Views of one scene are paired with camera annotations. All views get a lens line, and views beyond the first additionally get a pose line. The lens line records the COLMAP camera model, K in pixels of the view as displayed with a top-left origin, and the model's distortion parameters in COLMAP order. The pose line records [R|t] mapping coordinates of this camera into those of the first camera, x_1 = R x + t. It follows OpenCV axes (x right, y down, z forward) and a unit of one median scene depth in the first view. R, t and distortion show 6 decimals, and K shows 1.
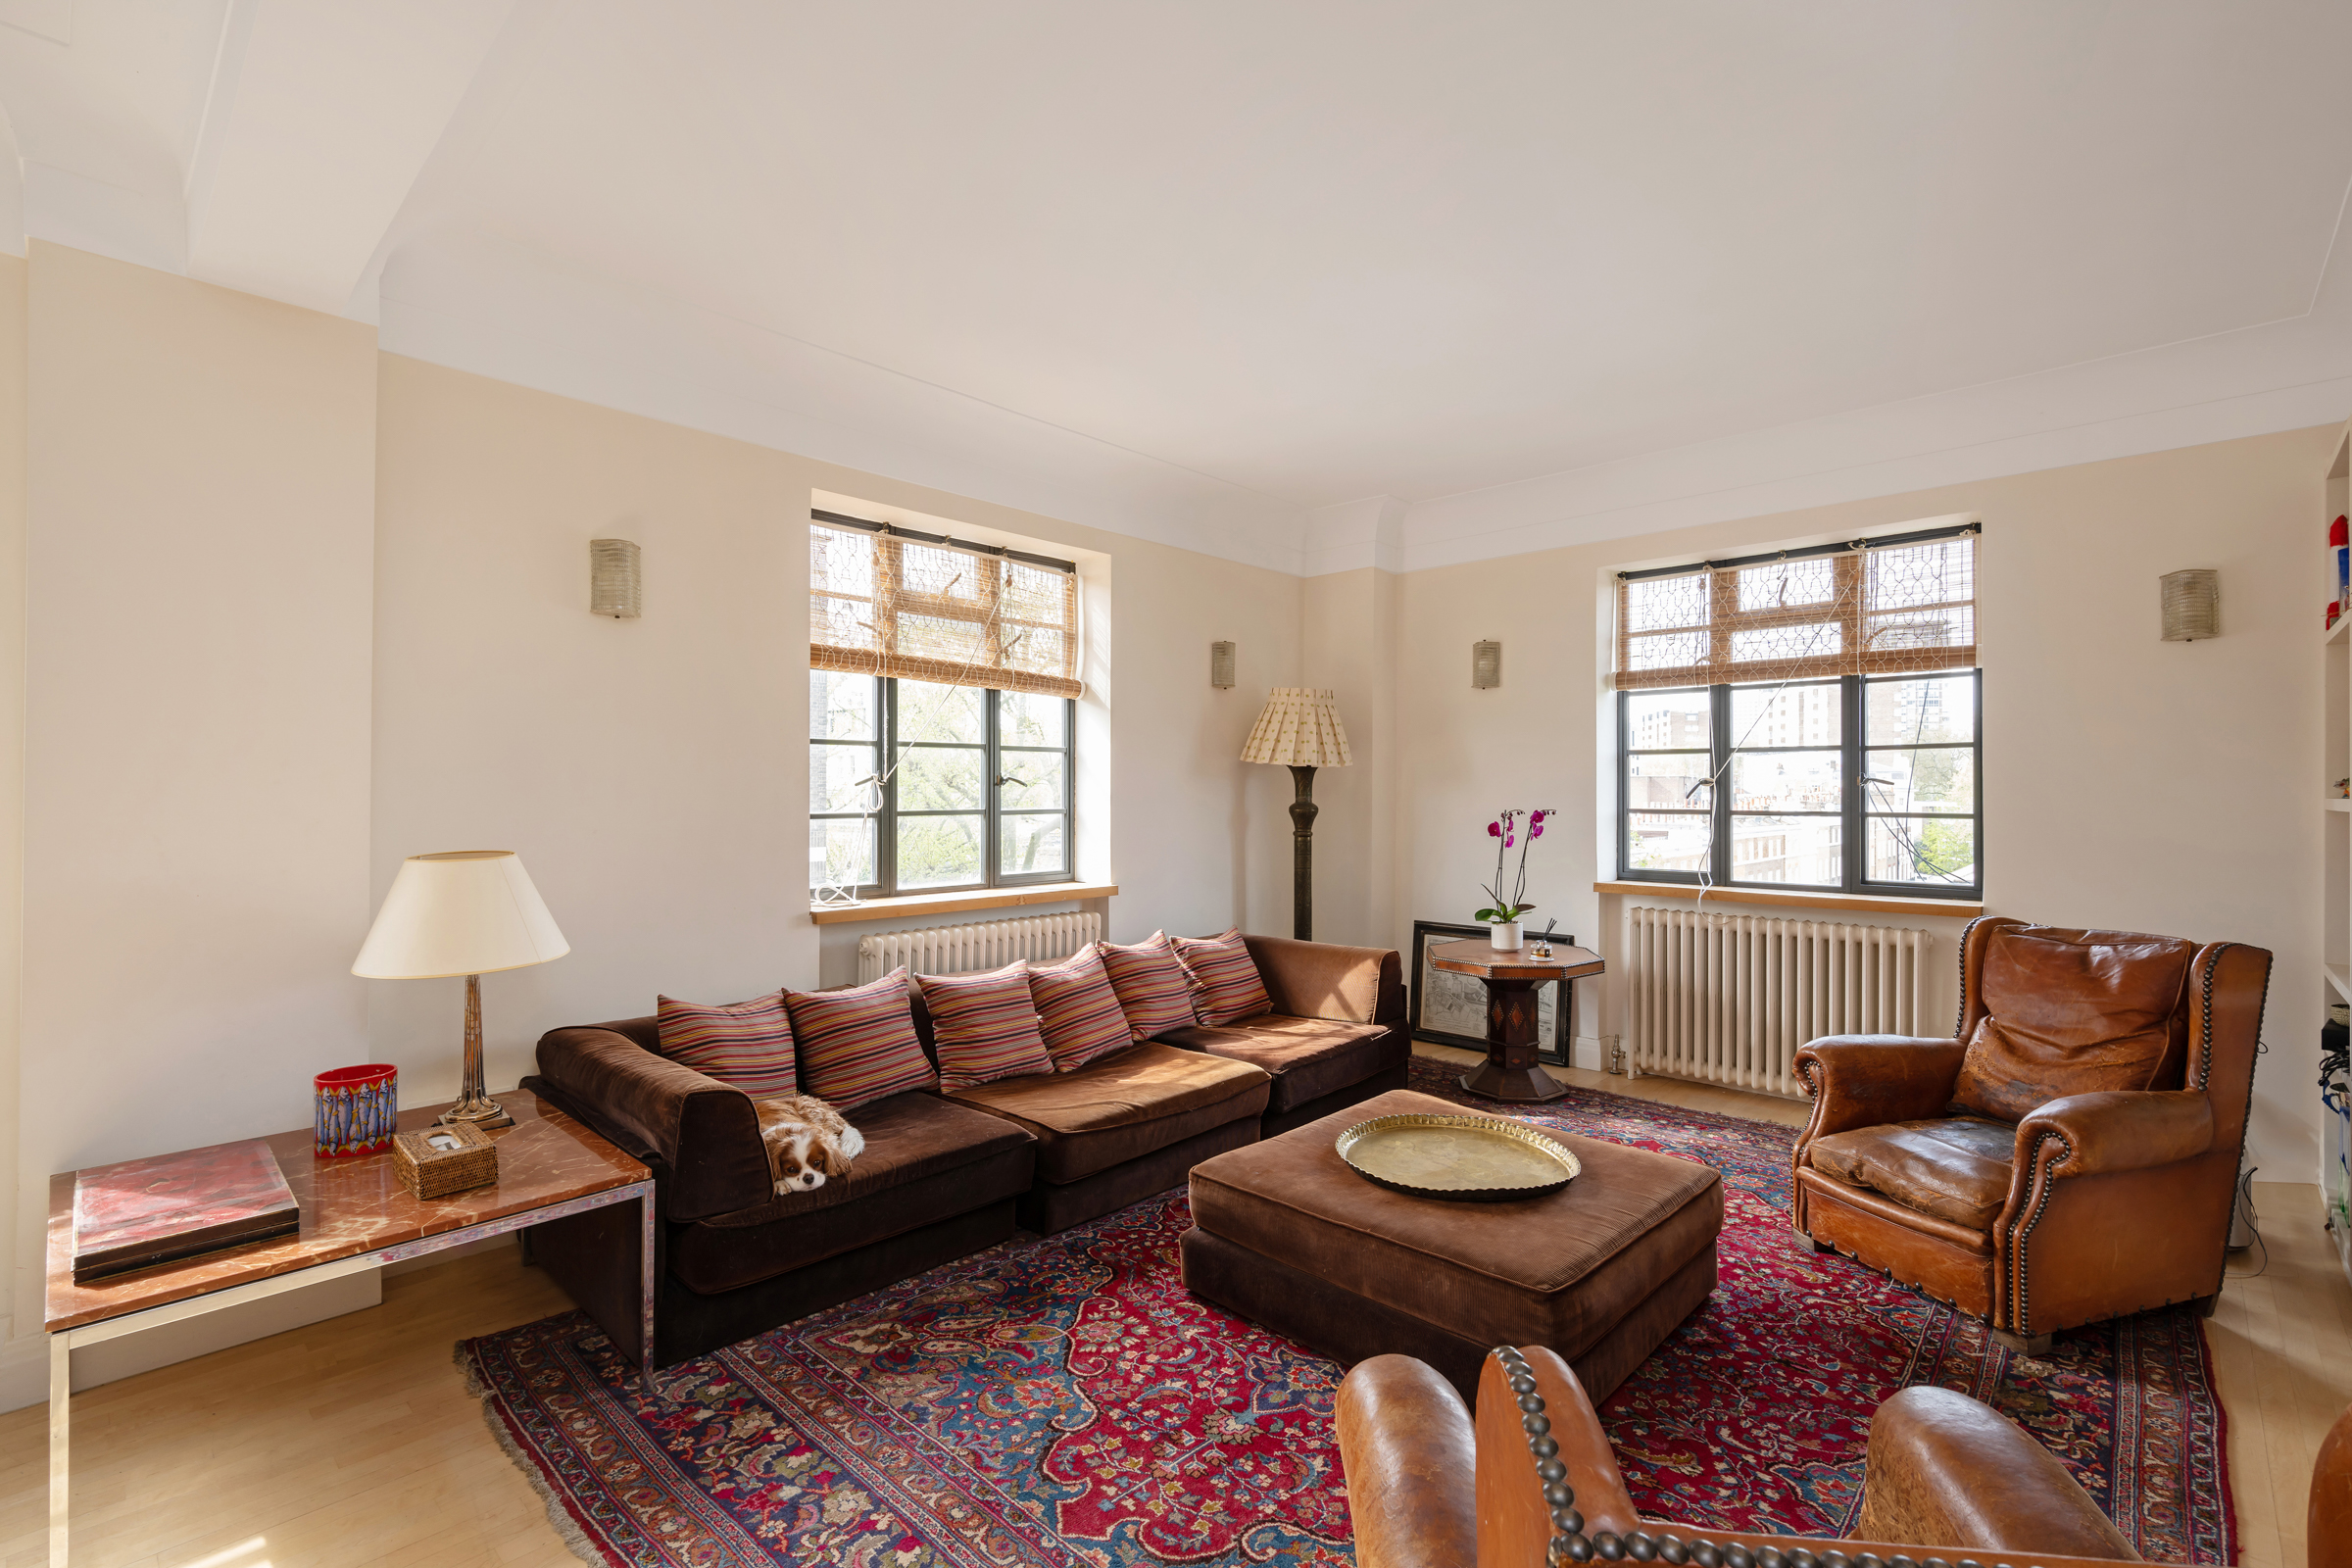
lens RADIAL K [[1036.4, 0, 1174.2], [0, 1036.4, 775.1], [0, 0, 1]] dist [0.000073, -0.000010]
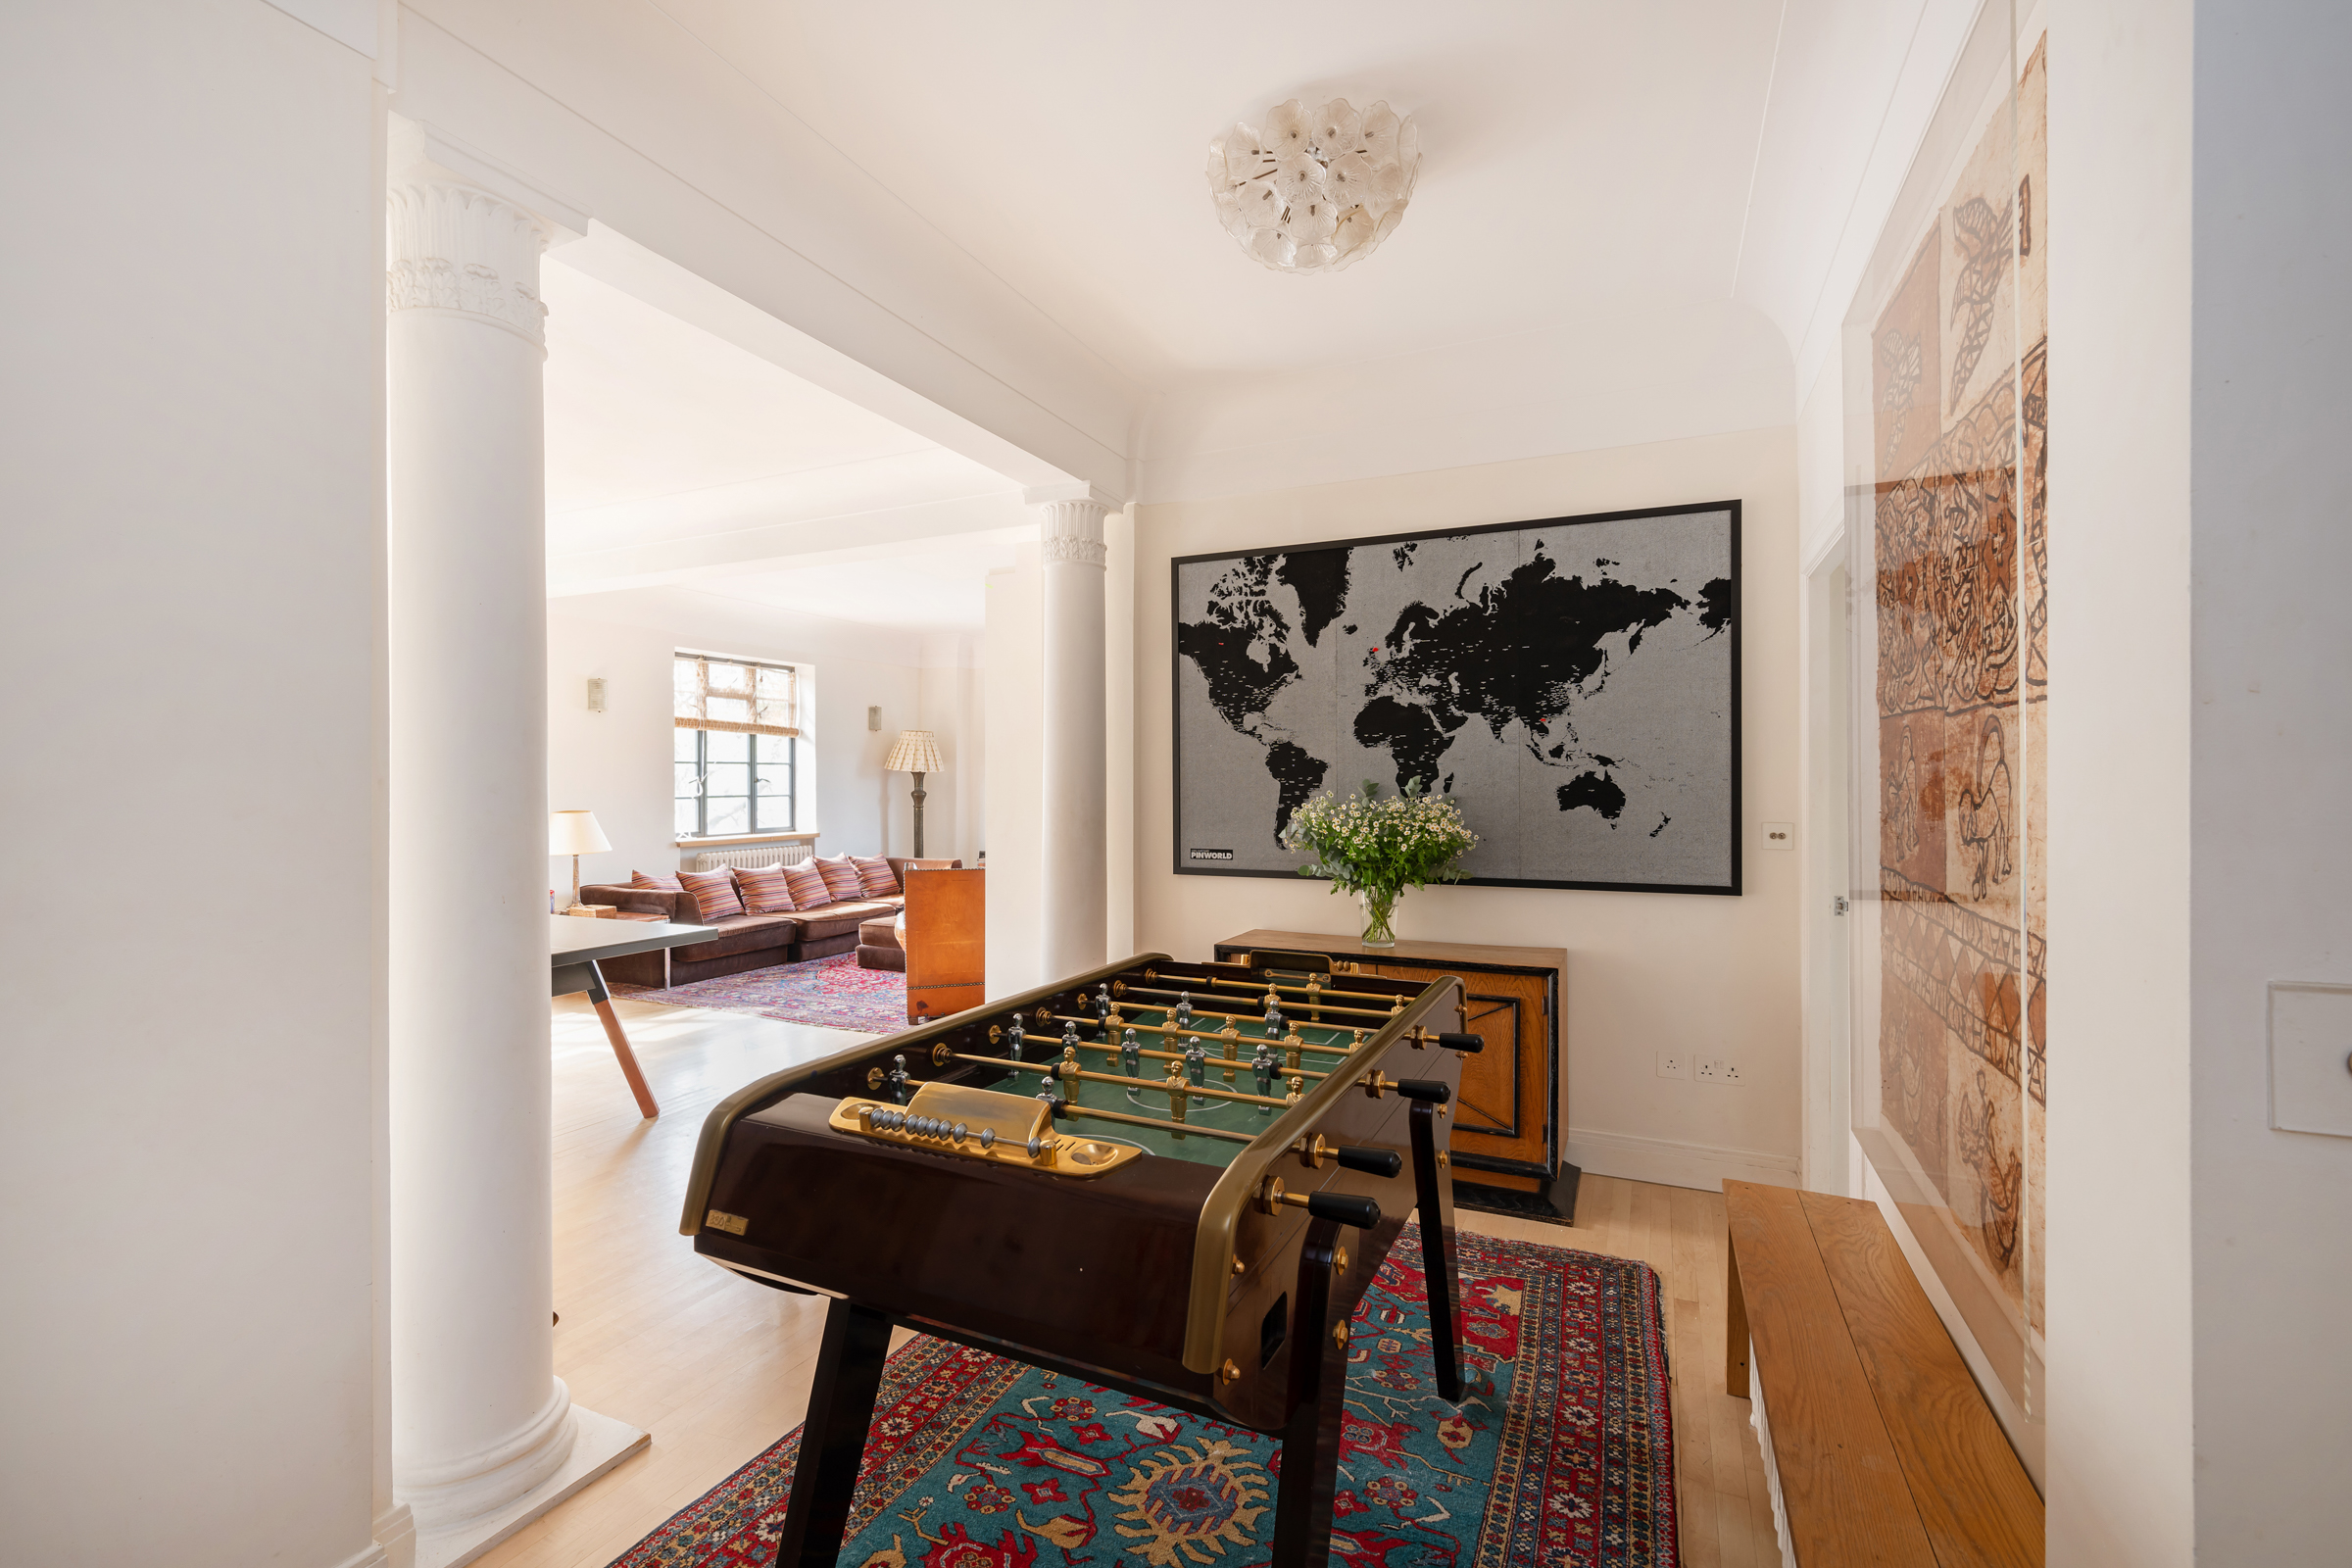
lens RADIAL K [[1036.4, 0, 1176.4], [0, 1036.4, 768.2], [0, 0, 1]] dist [0.000073, -0.000010]
pose [[0.949346, -0.005182, 0.314189, -0.030239], [0.006485, 0.999974, -0.003102, -0.006616], [-0.314165, 0.004982, 0.949355, -1.131944]]
